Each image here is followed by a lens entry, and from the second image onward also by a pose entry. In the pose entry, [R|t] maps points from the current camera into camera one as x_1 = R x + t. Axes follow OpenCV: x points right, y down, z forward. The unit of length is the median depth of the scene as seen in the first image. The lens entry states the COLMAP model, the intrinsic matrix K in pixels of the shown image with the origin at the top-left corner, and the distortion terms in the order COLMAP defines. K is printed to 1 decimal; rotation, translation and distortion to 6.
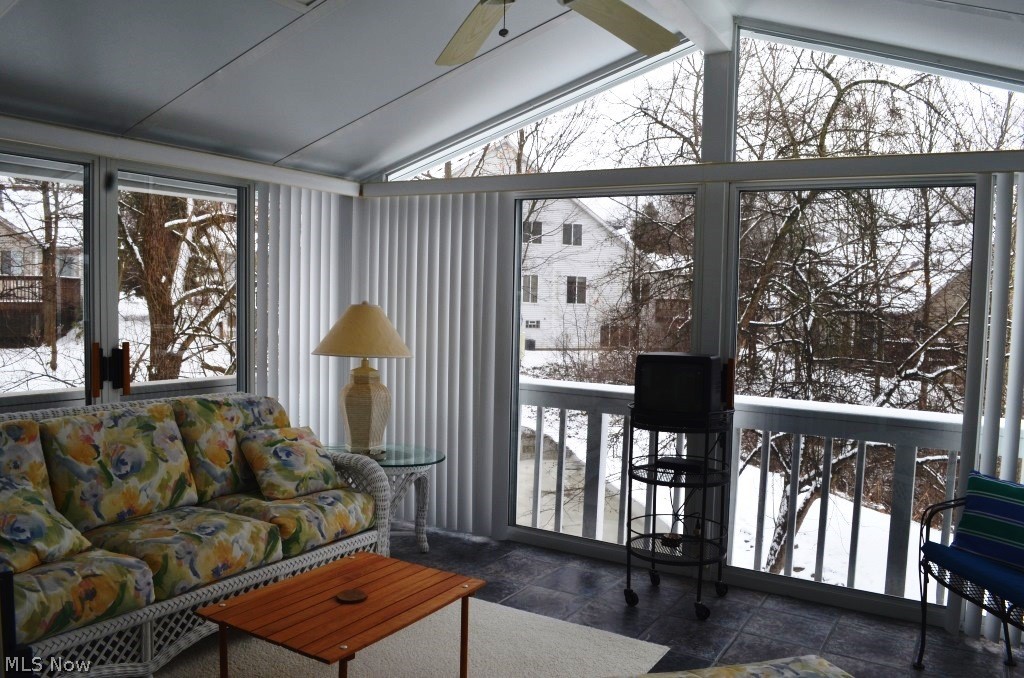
lens RADIAL K [[806.5, 0, 512.0], [0, 806.5, 339.9], [0, 0, 1]] dist [-0.080675, 0.007655]
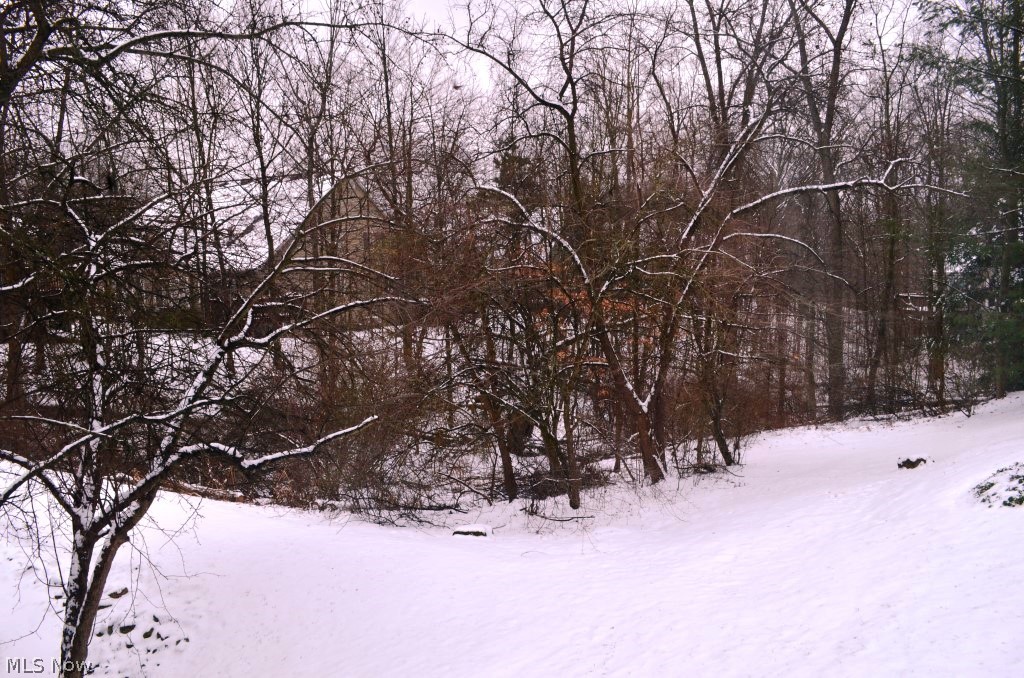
lens RADIAL K [[806.5, 0, 512.1], [0, 806.5, 339.3], [0, 0, 1]] dist [-0.080675, 0.007655]
pose [[0.720200, -0.116211, 0.683964, 0.181749], [0.086477, 0.993219, 0.077697, 0.004191], [-0.688356, 0.003190, 0.725366, 0.281026]]
